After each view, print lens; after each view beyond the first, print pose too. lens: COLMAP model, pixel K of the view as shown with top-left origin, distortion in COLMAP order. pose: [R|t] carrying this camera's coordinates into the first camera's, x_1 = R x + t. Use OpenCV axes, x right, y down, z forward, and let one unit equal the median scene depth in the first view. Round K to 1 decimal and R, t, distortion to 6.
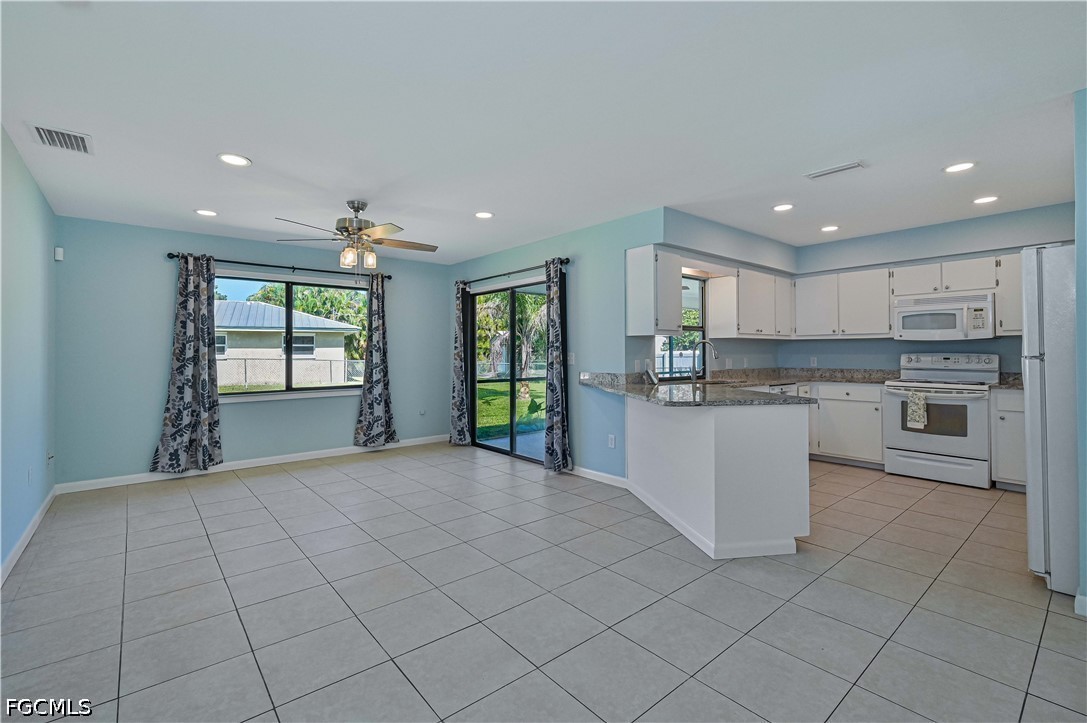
lens RADIAL K [[480.0, 0, 543.9], [0, 480.0, 345.0], [0, 0, 1]] dist [-0.002208, -0.000397]
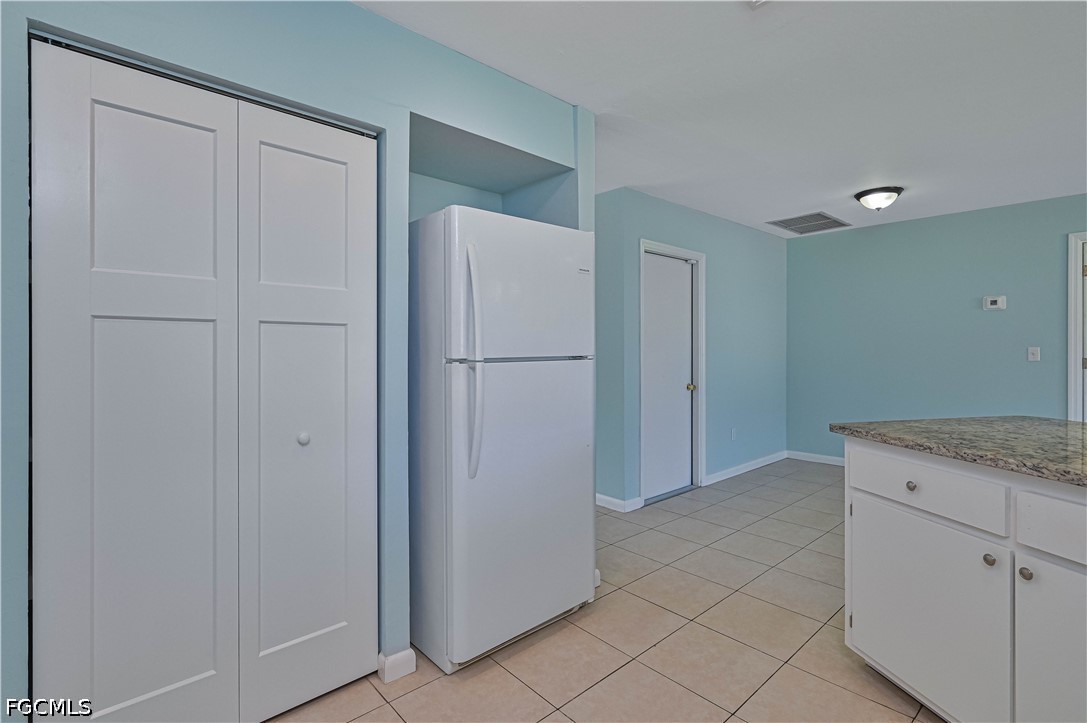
lens RADIAL K [[511.9, 0, 546.1], [0, 511.9, 353.7], [0, 0, 1]] dist [0.004924, 0.000008]
pose [[-0.999126, 0.006923, -0.041222, 0.592762], [0.007054, 0.999971, -0.003032, 0.010515], [0.041200, -0.003320, -0.999145, 1.008820]]
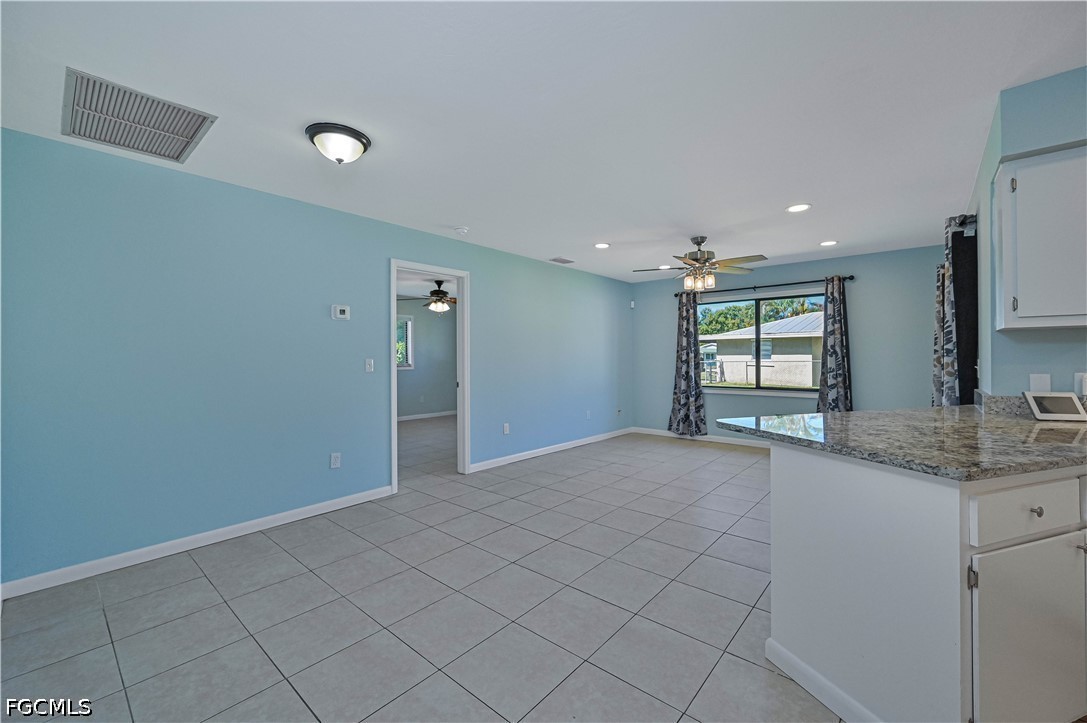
lens RADIAL K [[434.7, 0, 550.2], [0, 434.7, 355.4], [0, 0, 1]] dist [-0.003325, -0.000171]
pose [[0.170352, -0.001372, -0.985382, 0.539460], [0.017507, 0.999845, 0.001635, 0.000237], [0.985228, -0.017529, 0.170350, 0.343813]]
